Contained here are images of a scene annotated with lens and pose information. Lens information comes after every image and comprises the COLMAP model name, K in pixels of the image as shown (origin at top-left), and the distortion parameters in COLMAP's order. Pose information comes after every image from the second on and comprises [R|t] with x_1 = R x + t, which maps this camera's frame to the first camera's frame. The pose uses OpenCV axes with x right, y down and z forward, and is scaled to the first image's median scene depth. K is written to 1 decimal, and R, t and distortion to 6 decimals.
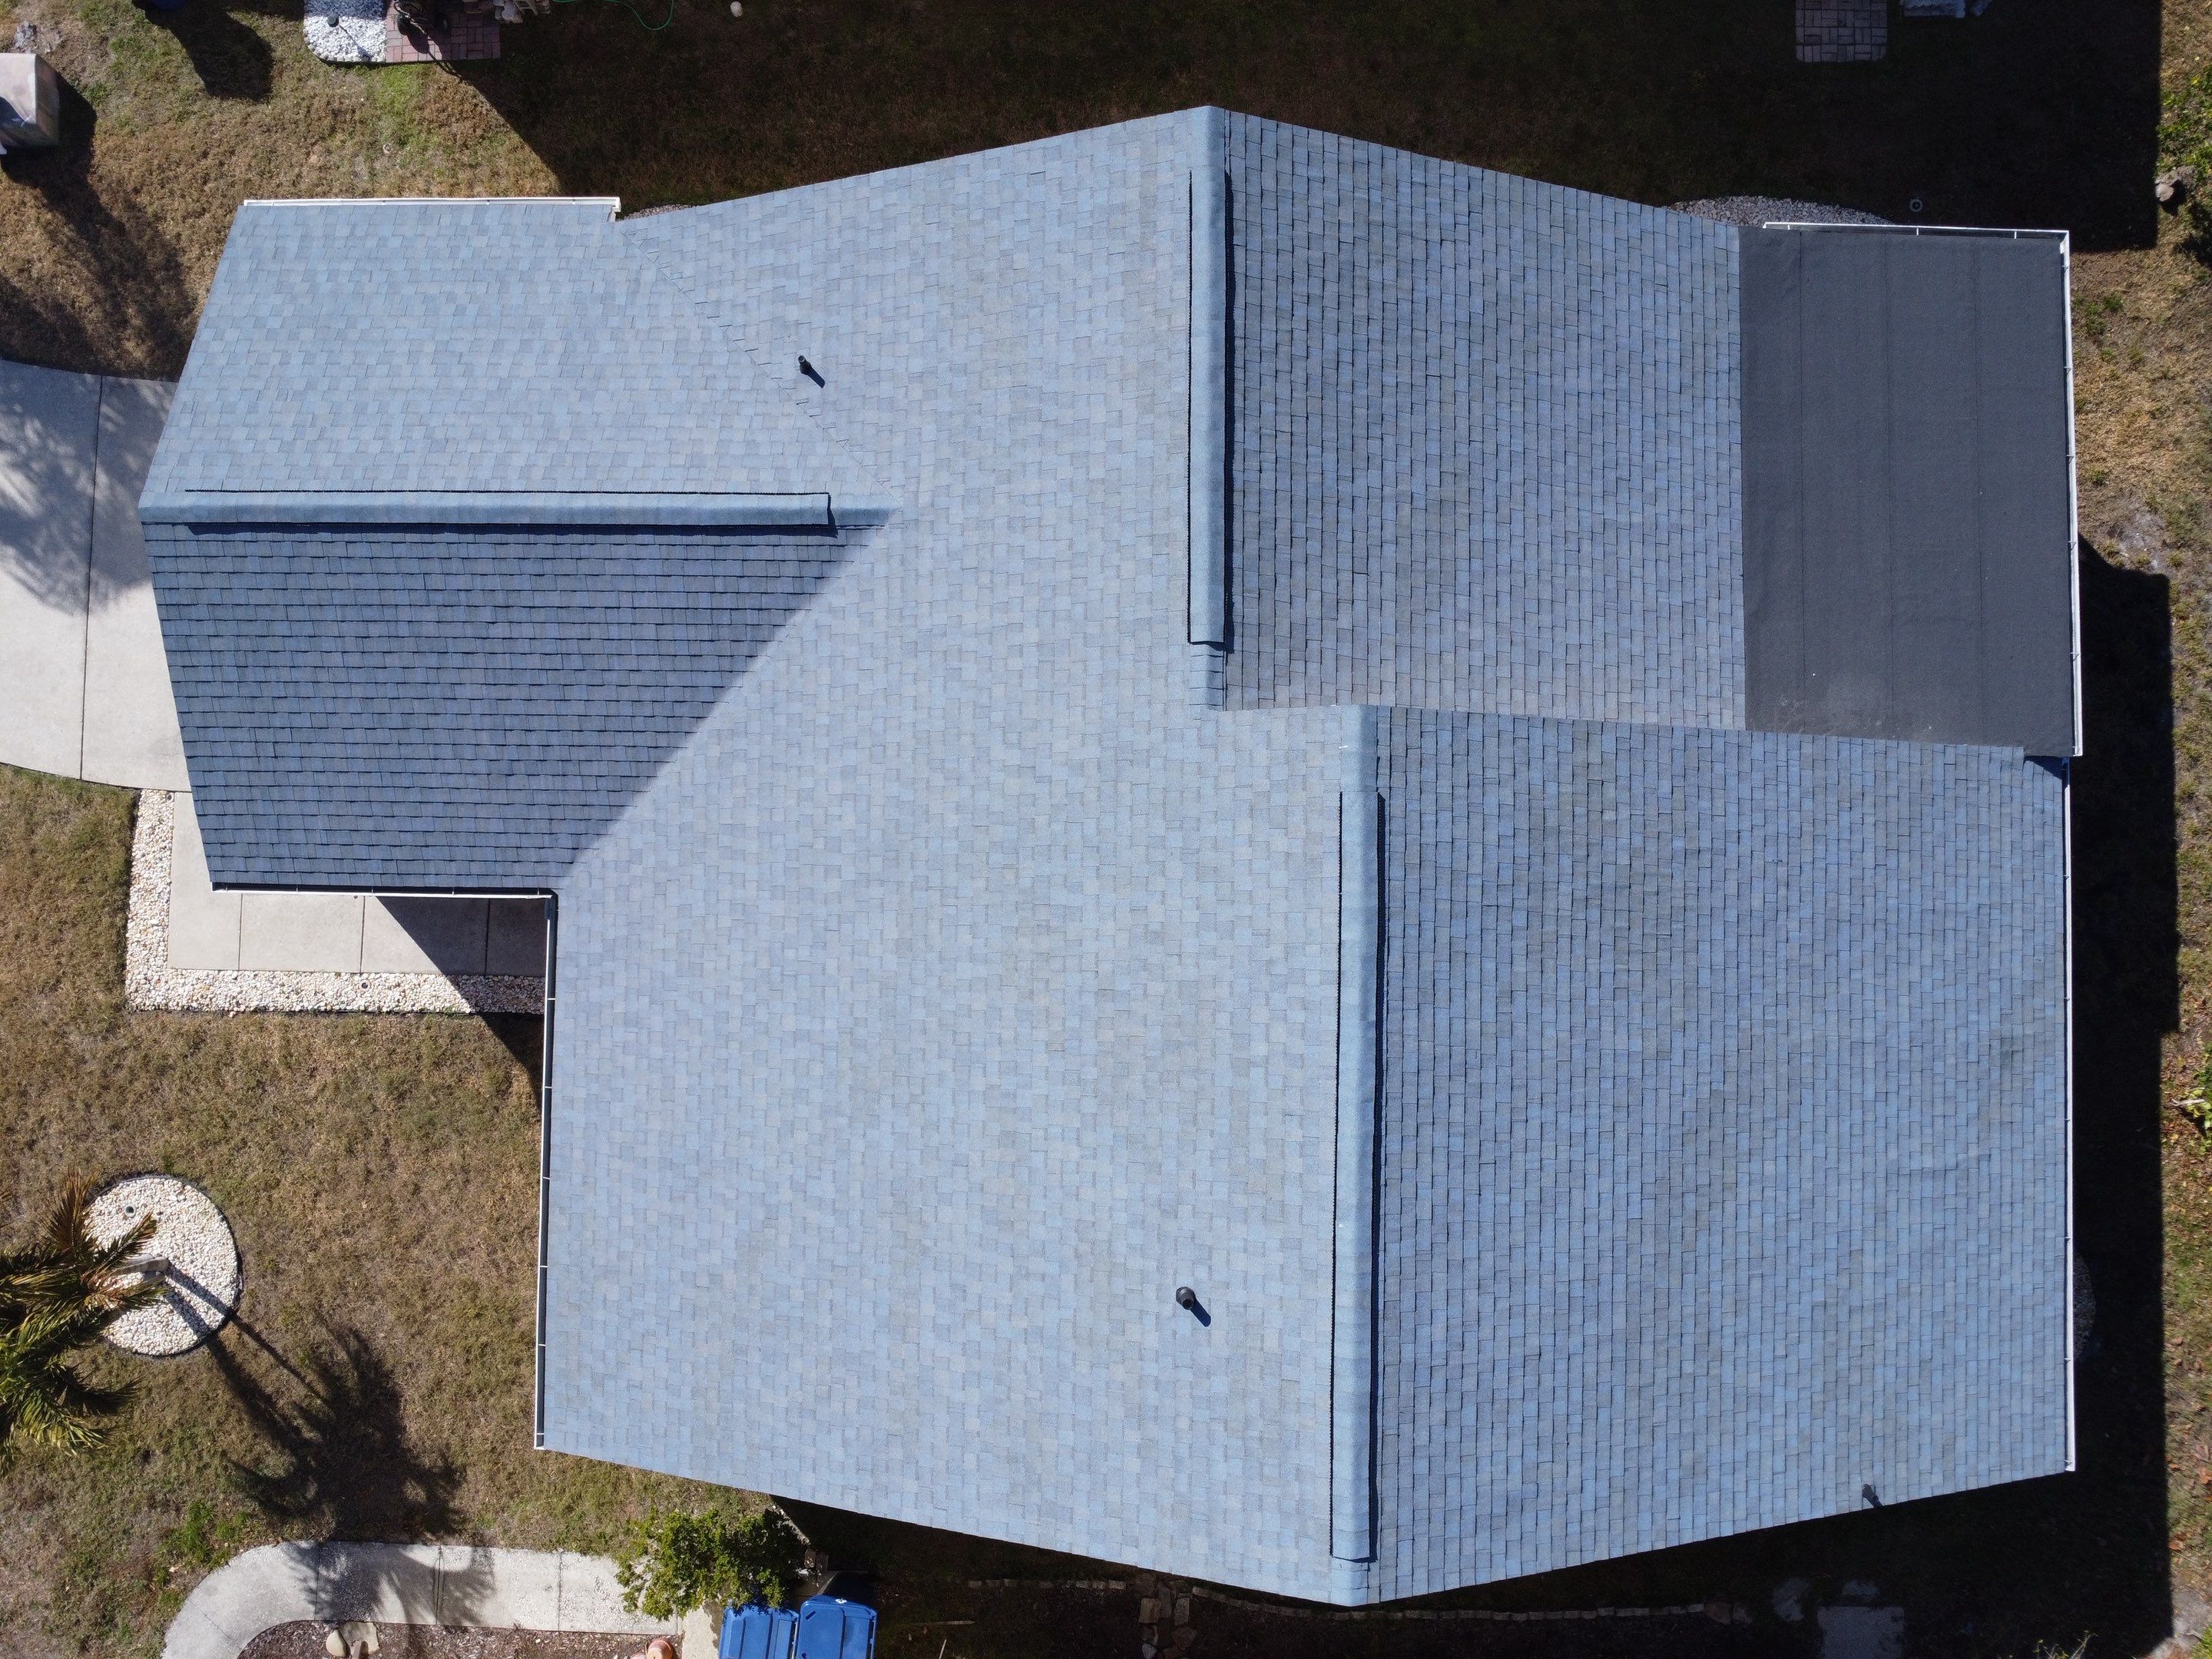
lens RADIAL K [[1603.2, 0, 1095.5], [0, 1603.2, 820.4], [0, 0, 1]] dist [-0.033383, -0.002993]
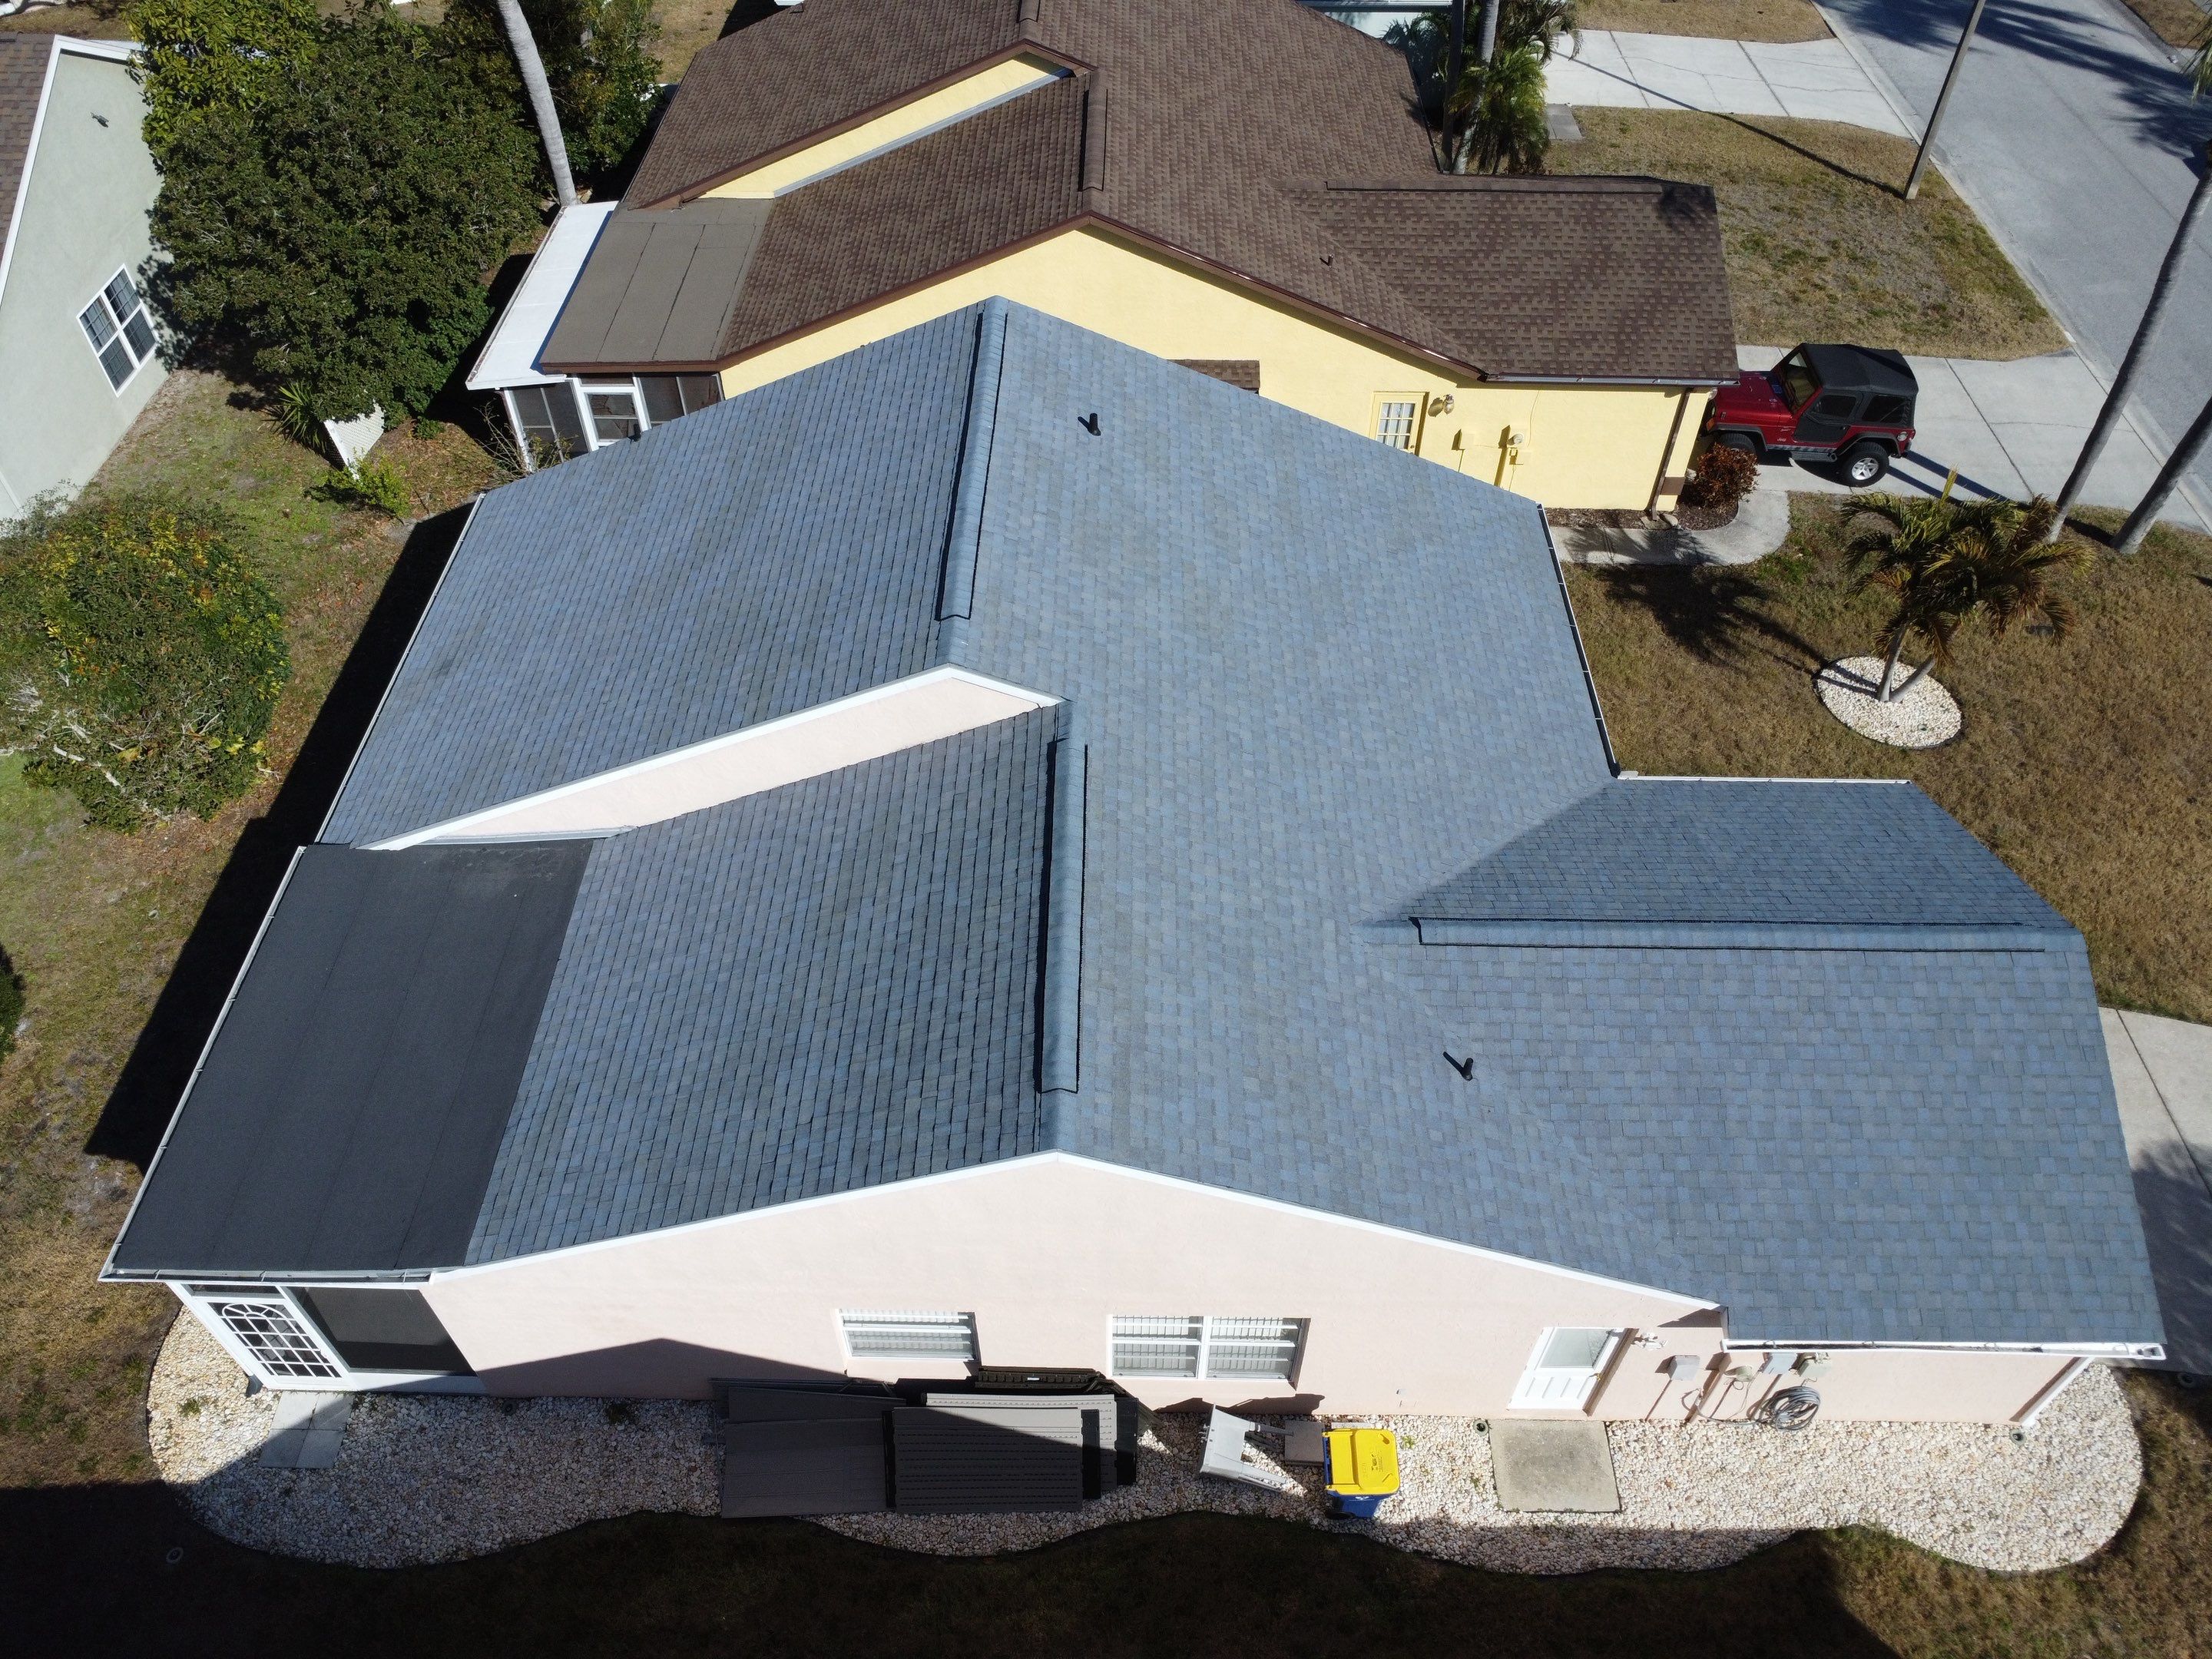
lens RADIAL K [[1603.2, 0, 1093.8], [0, 1603.2, 818.5], [0, 0, 1]] dist [-0.033383, -0.002993]
pose [[-0.999818, 0.006174, 0.018035, 0.028441], [0.008550, -0.700333, 0.713765, -0.873942], [0.017038, 0.713790, 0.700153, 0.195742]]
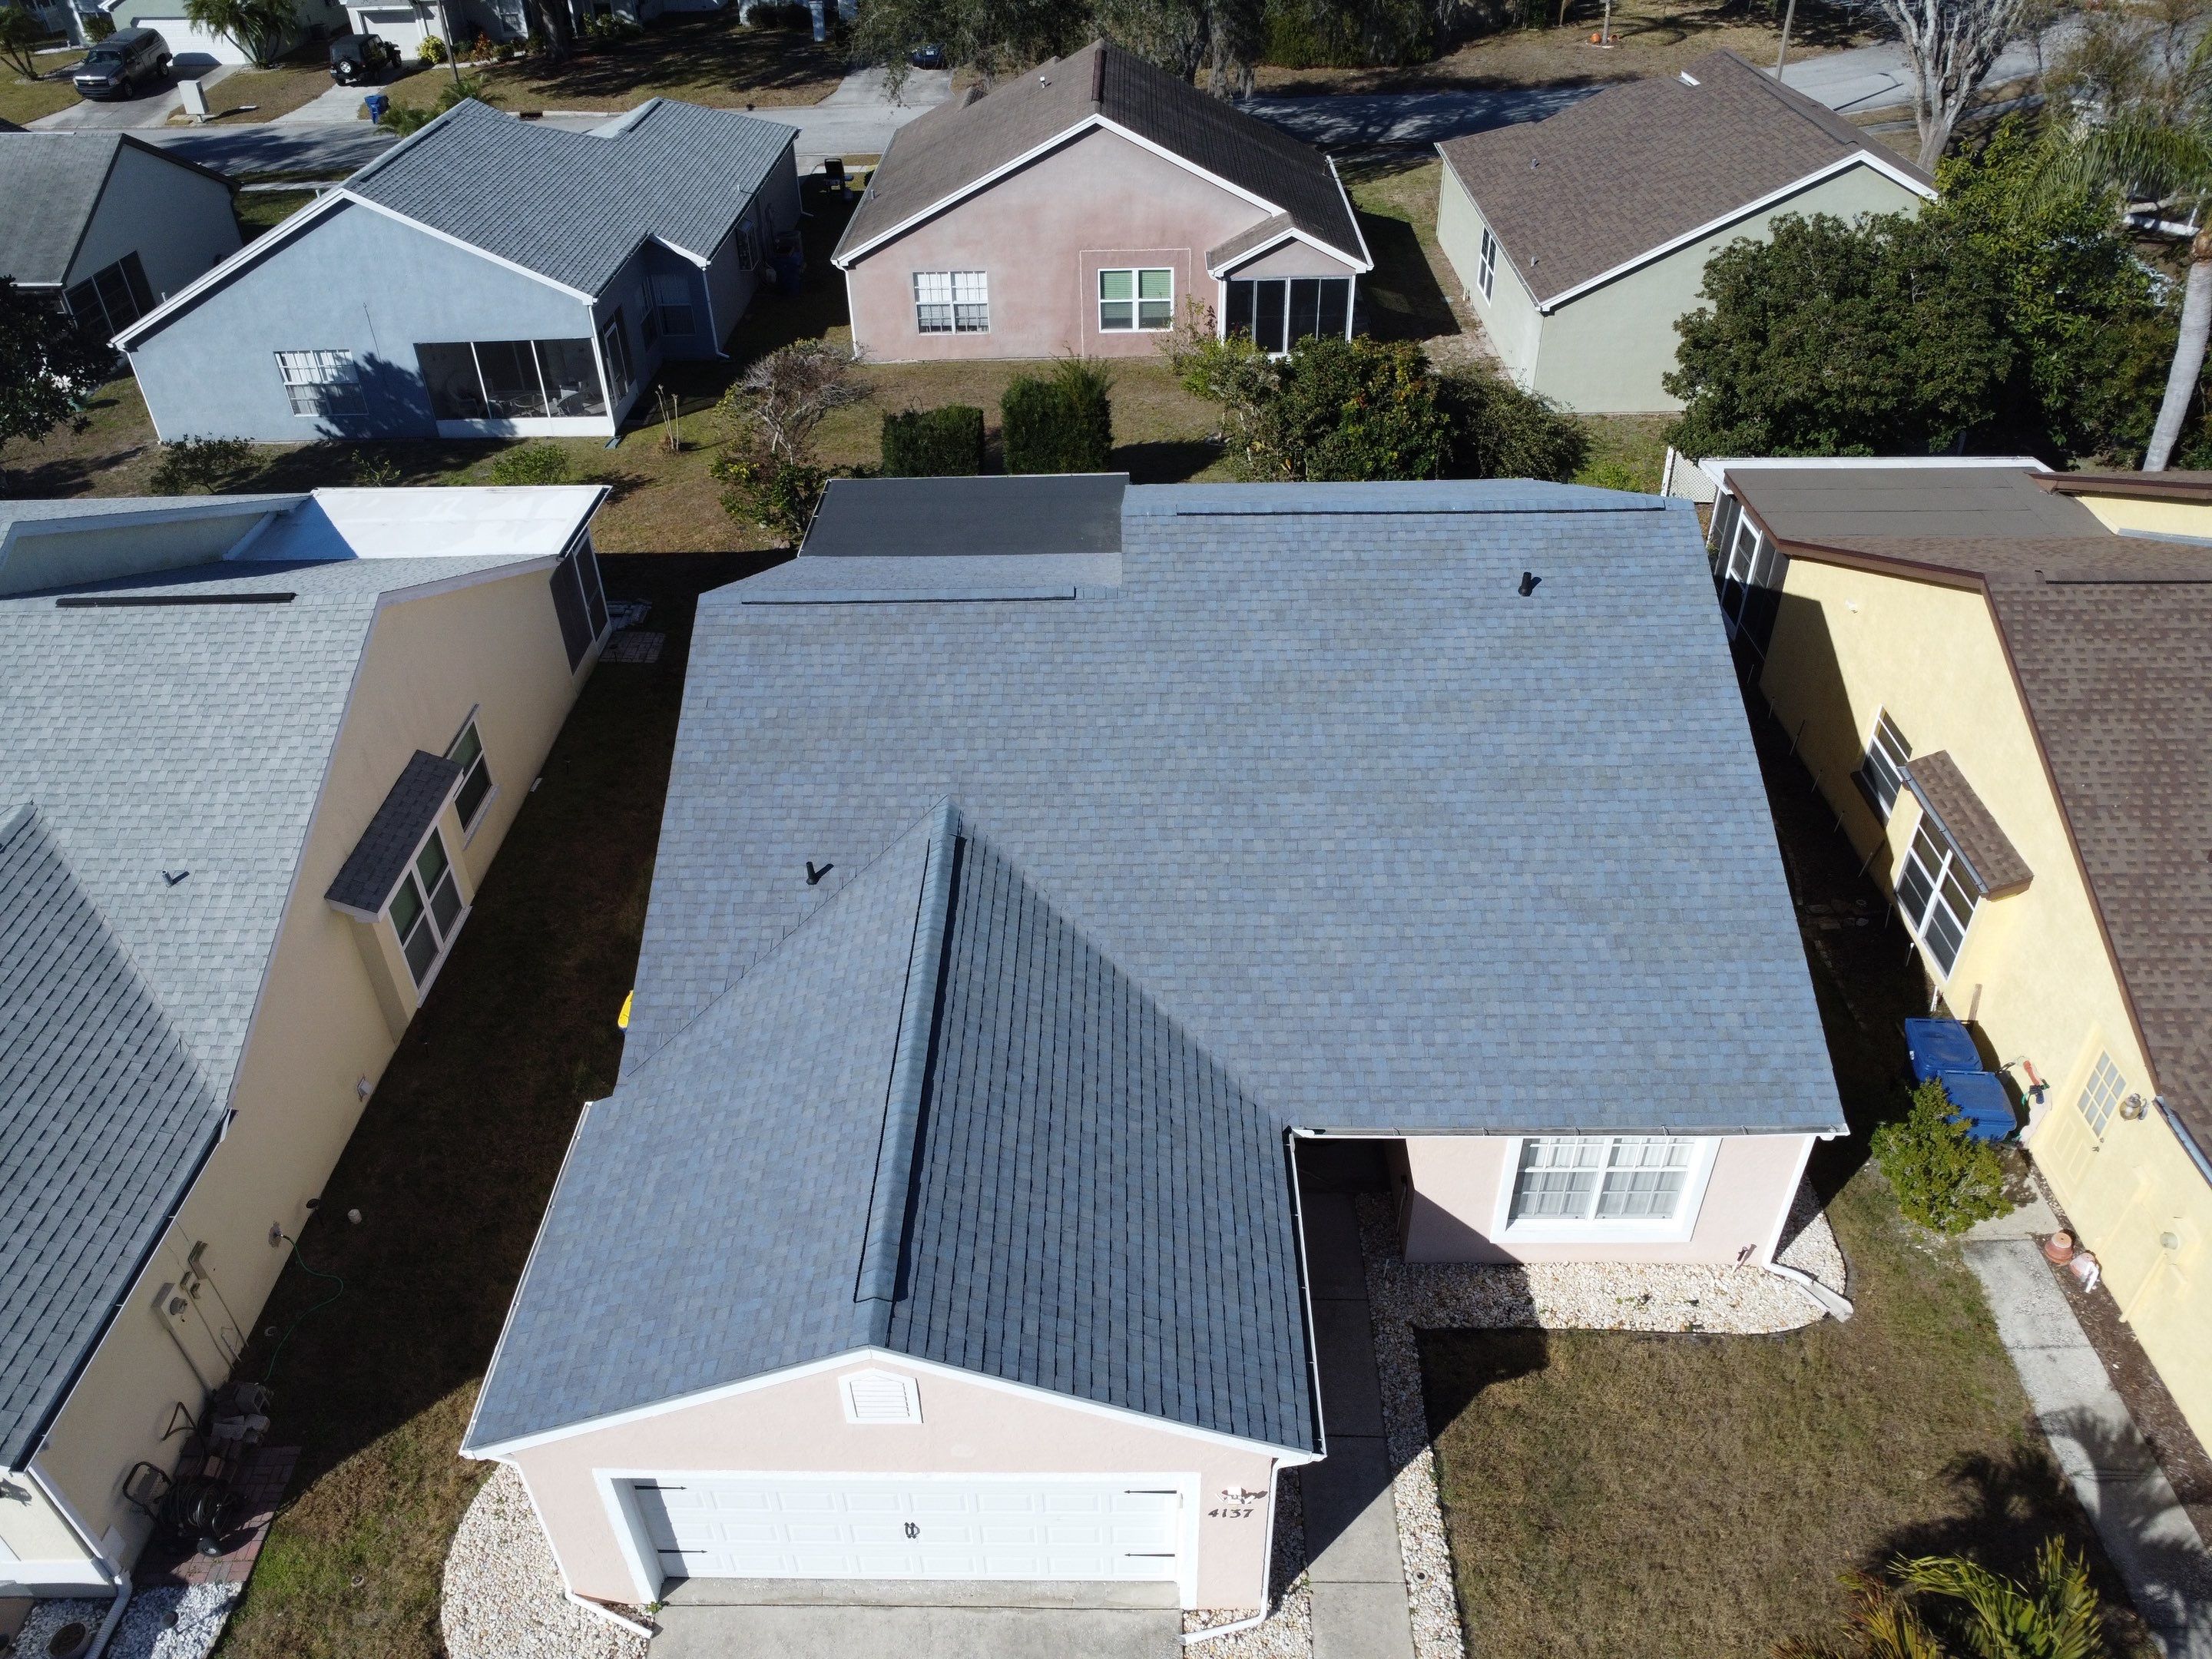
lens RADIAL K [[1603.2, 0, 1096.4], [0, 1603.2, 820.2], [0, 0, 1]] dist [-0.033383, -0.002993]
pose [[0.003107, -0.581054, 0.813859, -1.093463], [0.999812, 0.017384, 0.008595, -0.088894], [-0.019142, 0.813679, 0.580999, 0.288421]]
